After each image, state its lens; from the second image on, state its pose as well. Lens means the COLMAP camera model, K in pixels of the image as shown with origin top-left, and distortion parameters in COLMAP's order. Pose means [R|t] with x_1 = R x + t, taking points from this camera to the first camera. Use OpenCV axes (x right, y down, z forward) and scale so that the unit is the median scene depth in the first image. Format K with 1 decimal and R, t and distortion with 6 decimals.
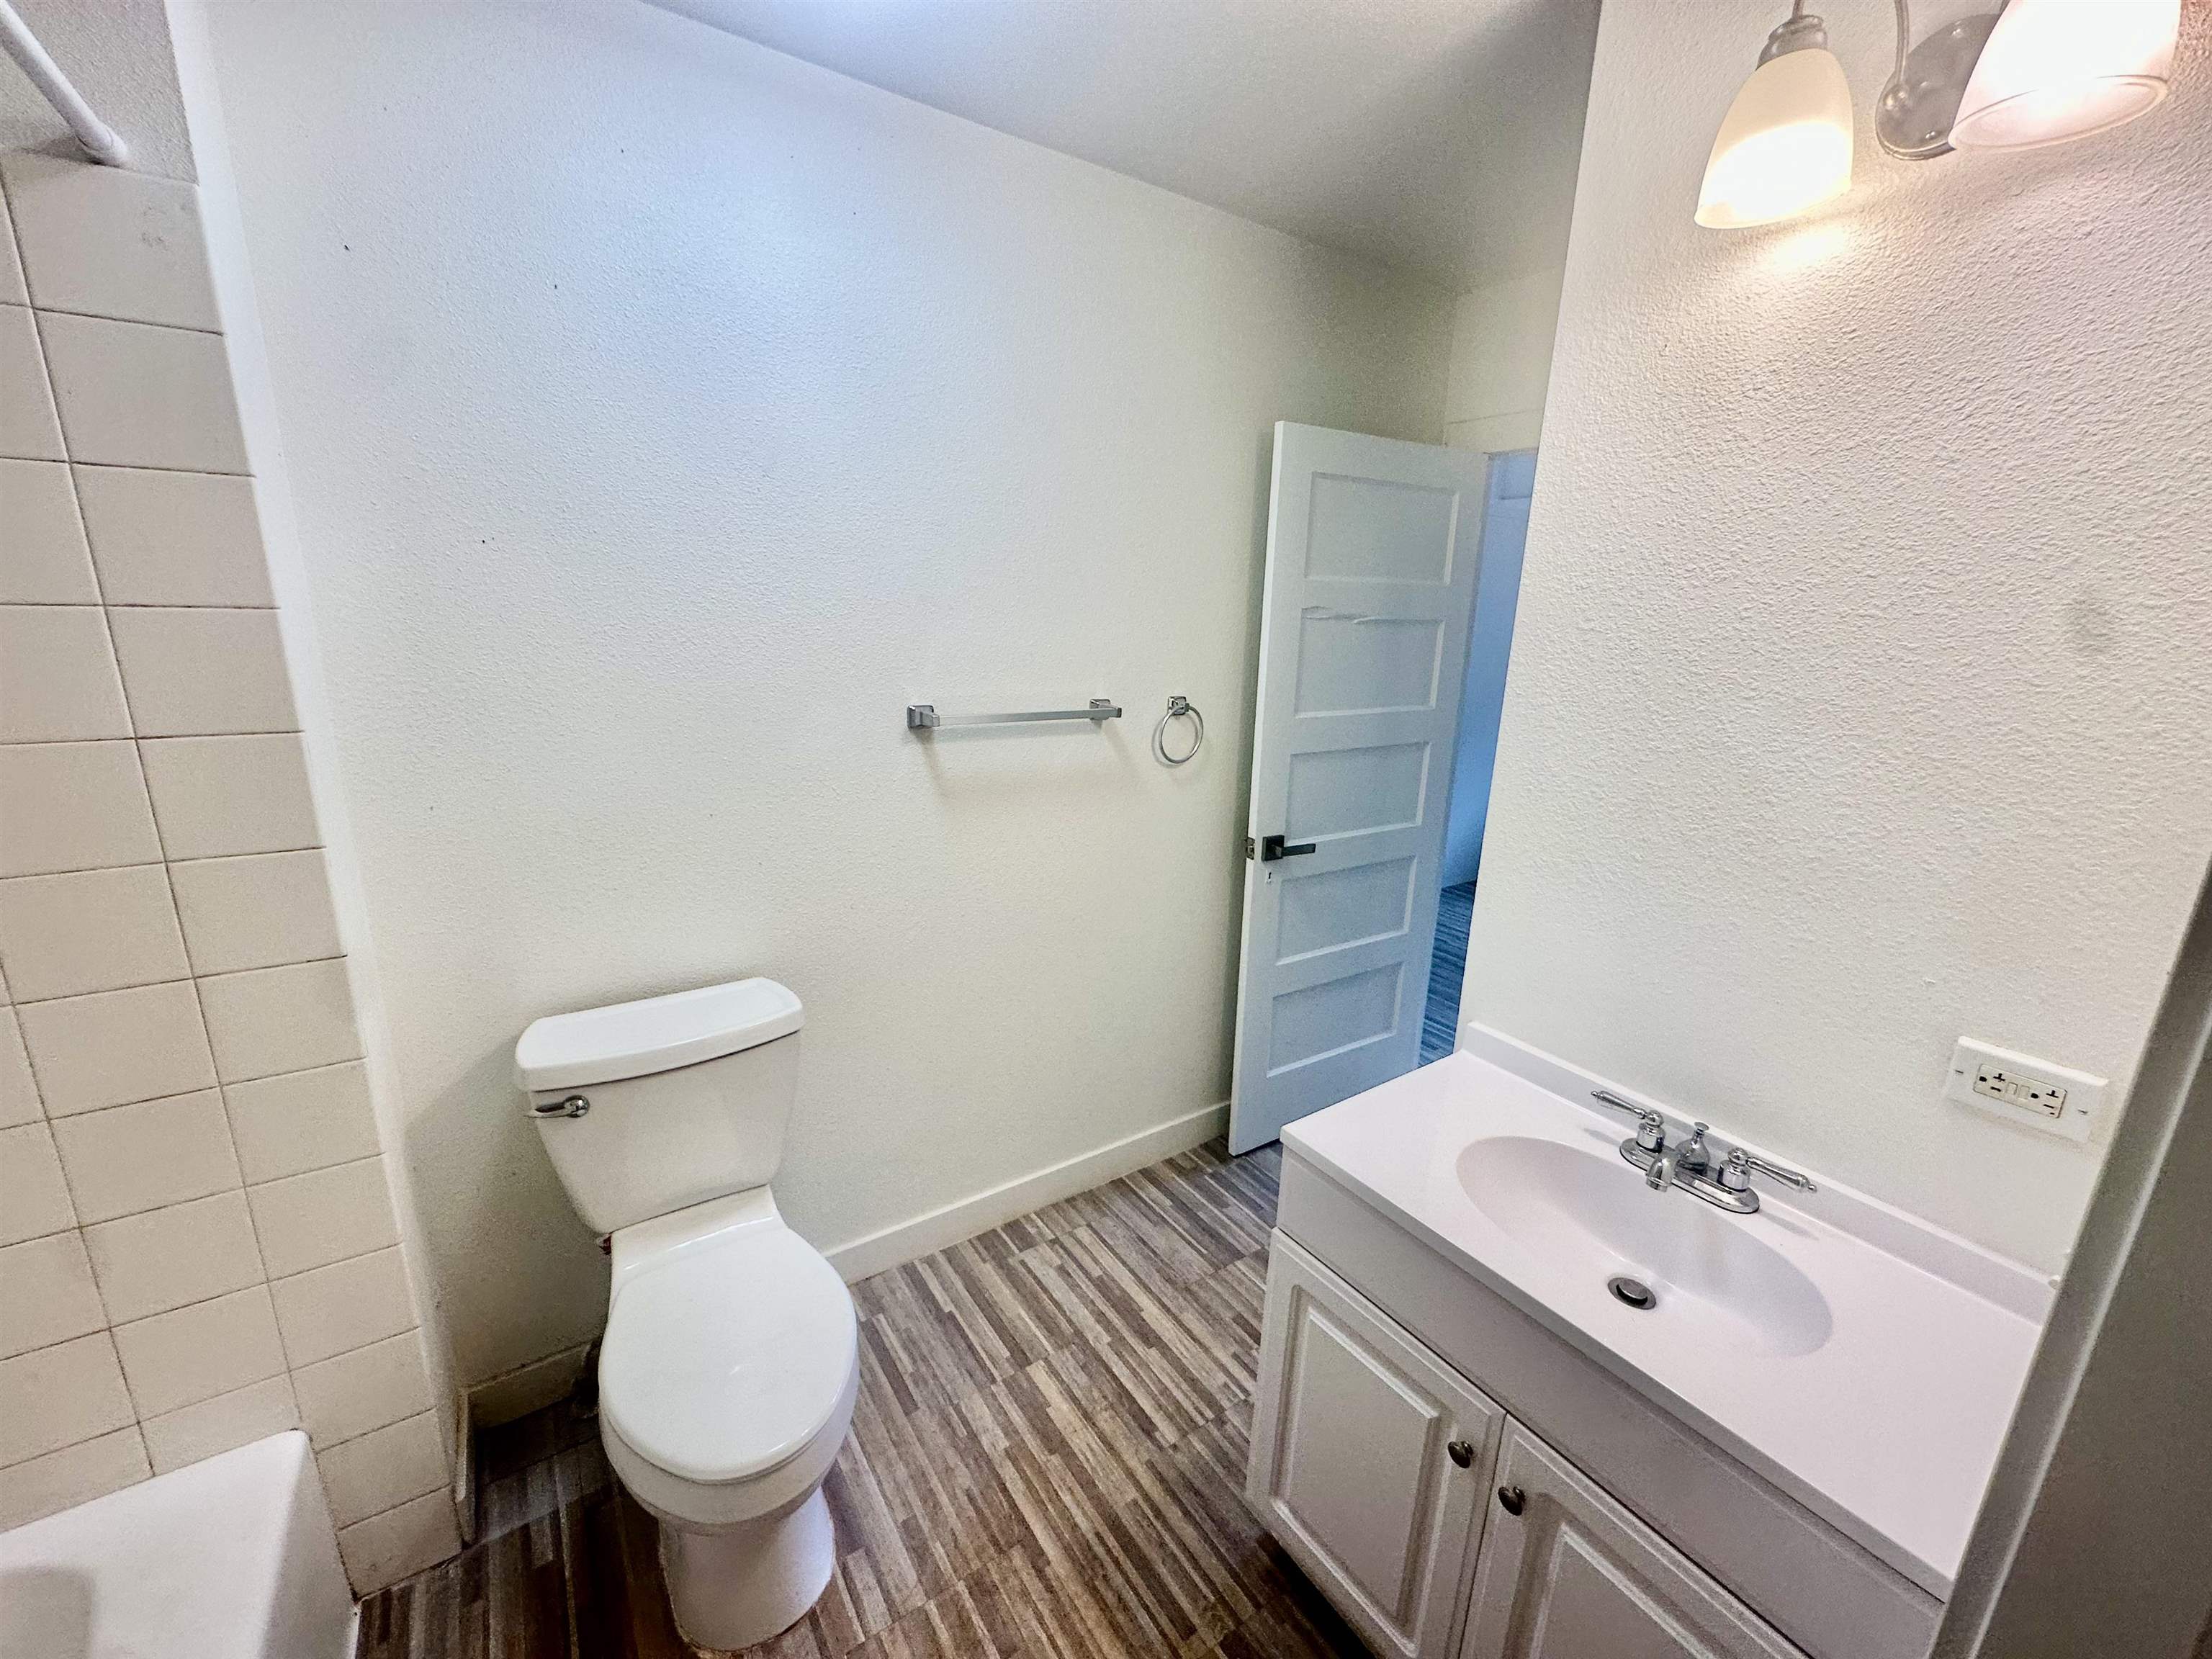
lens RADIAL K [[886.5, 0, 1104.9], [0, 886.5, 826.3], [0, 0, 1]] dist [-0.004368, 0.001338]
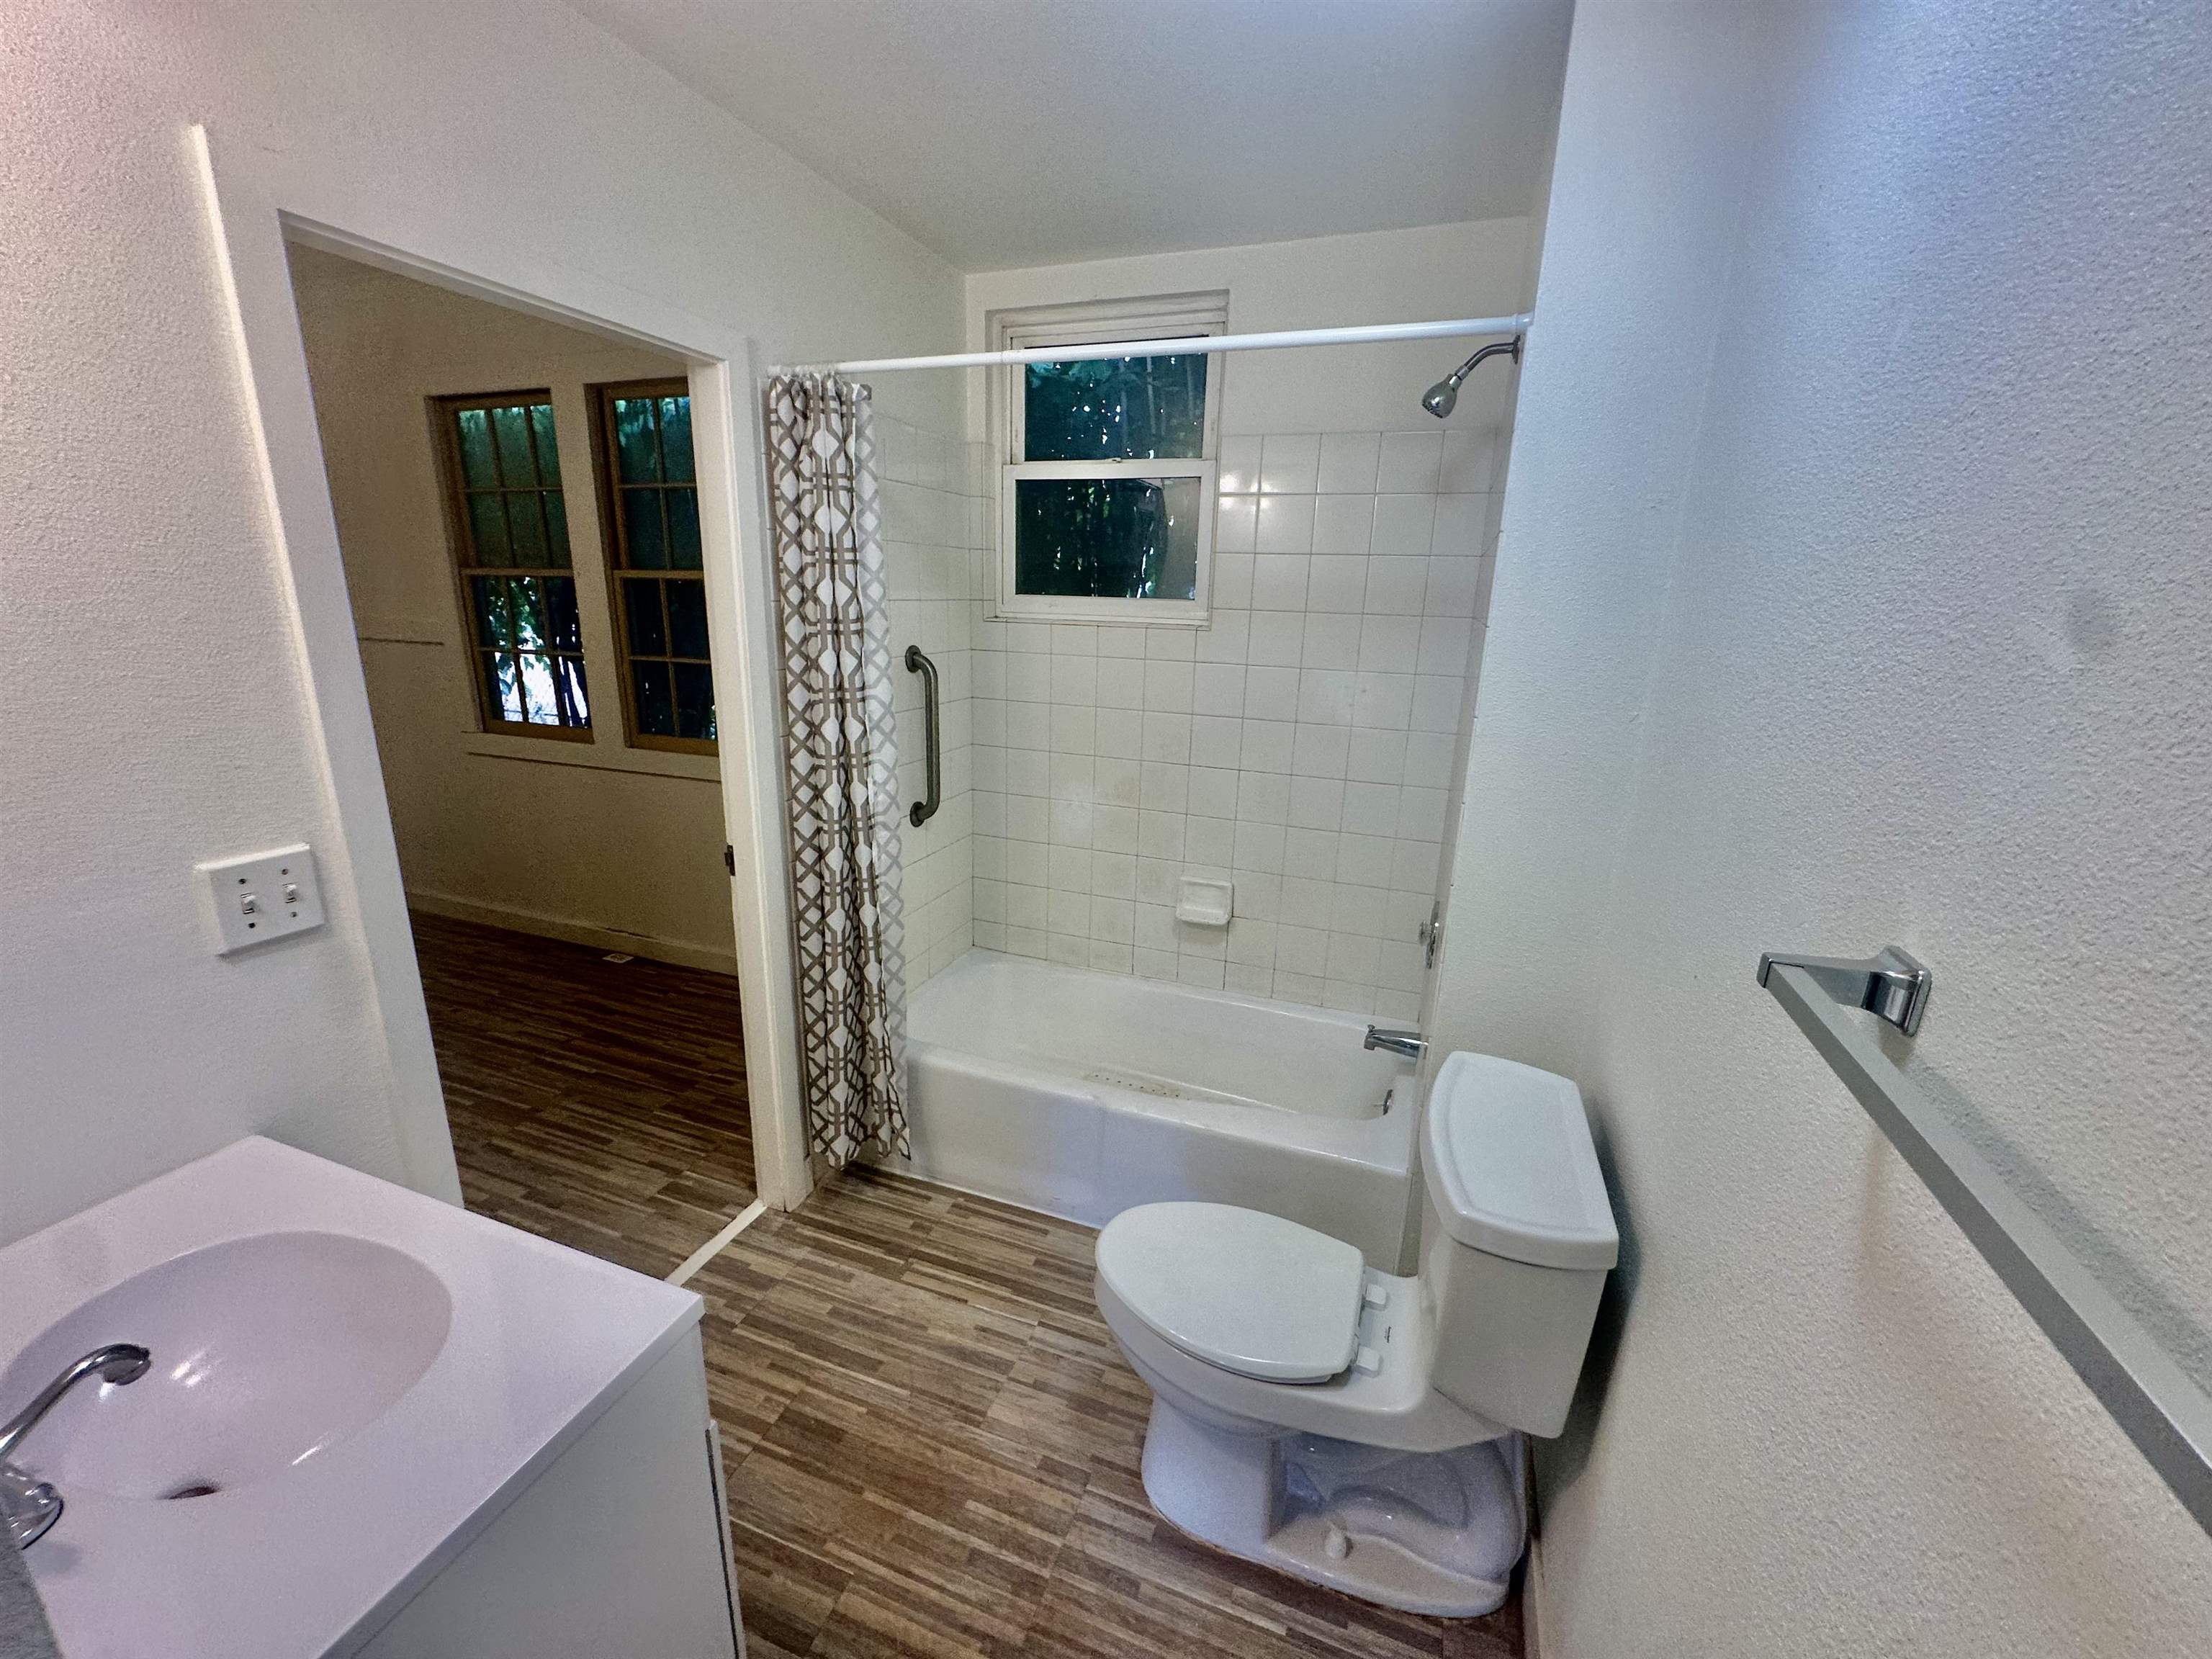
lens RADIAL K [[886.5, 0, 1104.4], [0, 886.5, 819.7], [0, 0, 1]] dist [-0.004368, 0.001338]
pose [[-0.811850, 0.098711, -0.575461, 0.280546], [-0.193545, 0.884380, 0.424751, -0.346645], [0.550854, 0.456211, -0.698878, 1.350802]]
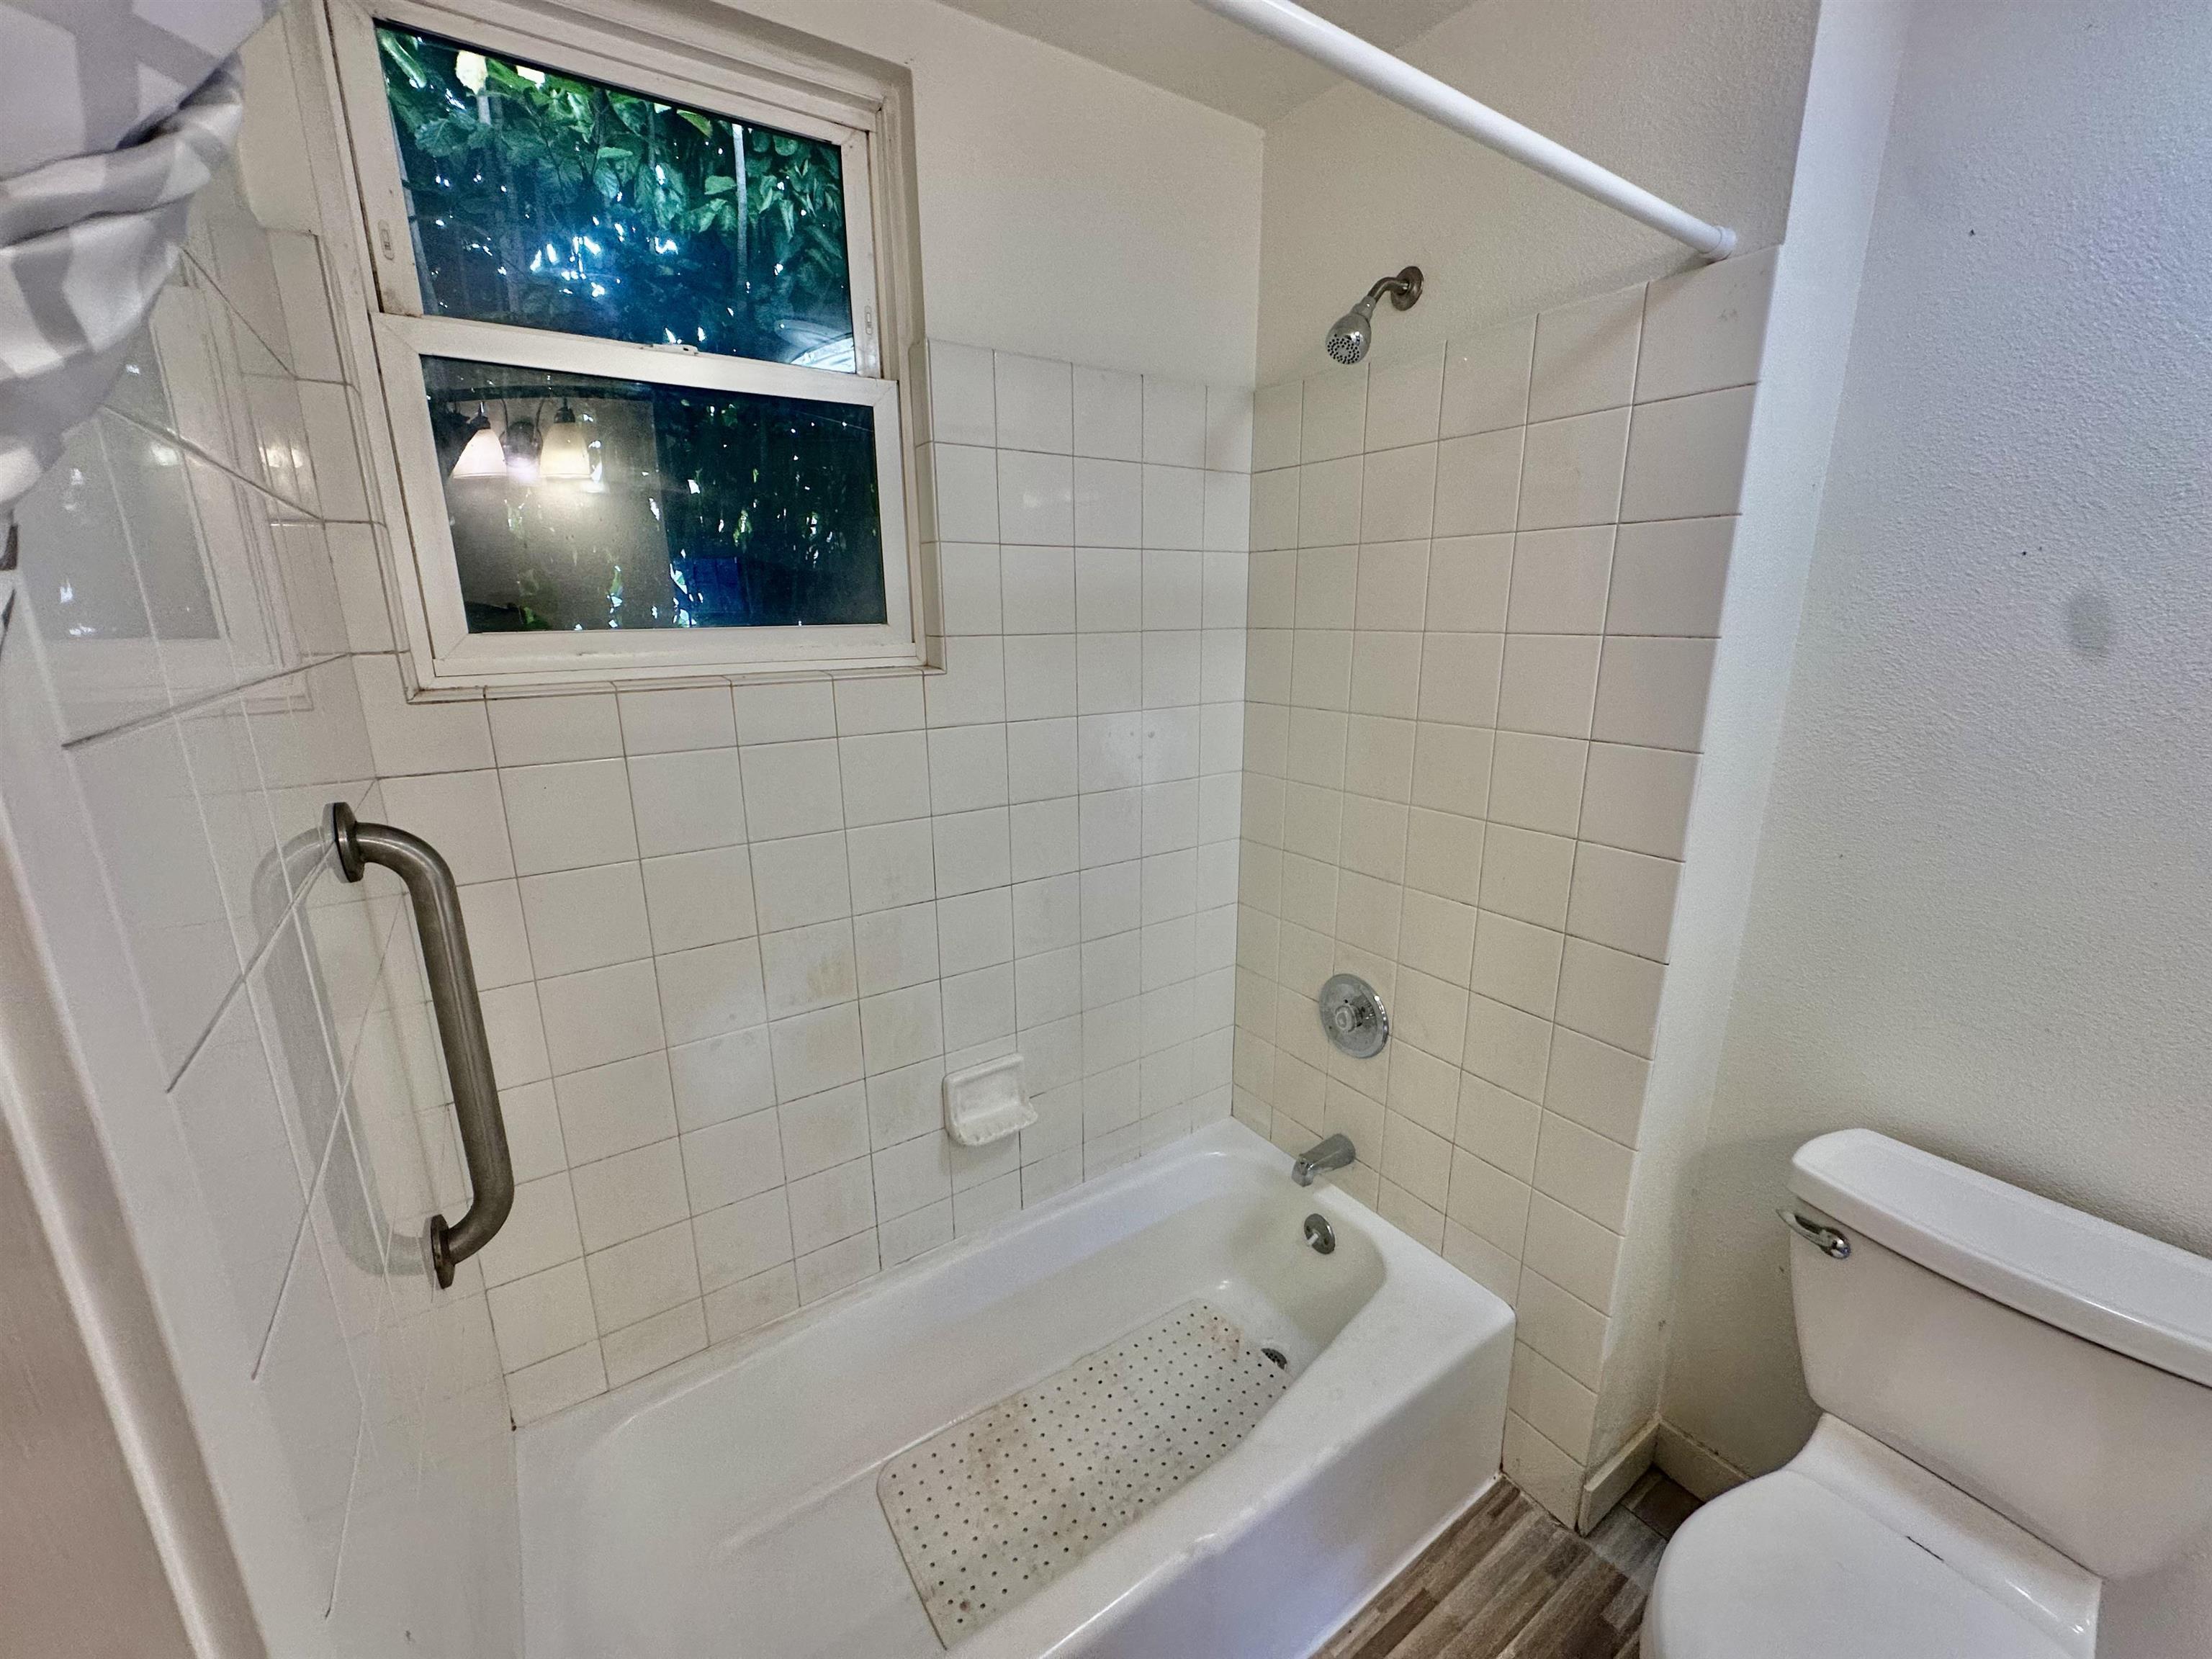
lens RADIAL K [[886.5, 0, 1115.0], [0, 886.5, 833.5], [0, 0, 1]] dist [-0.004368, 0.001338]
pose [[0.003022, 0.217848, -0.975978, 0.115378], [-0.239050, 0.947843, 0.210828, -0.055505], [0.971002, 0.232671, 0.054941, 0.219403]]
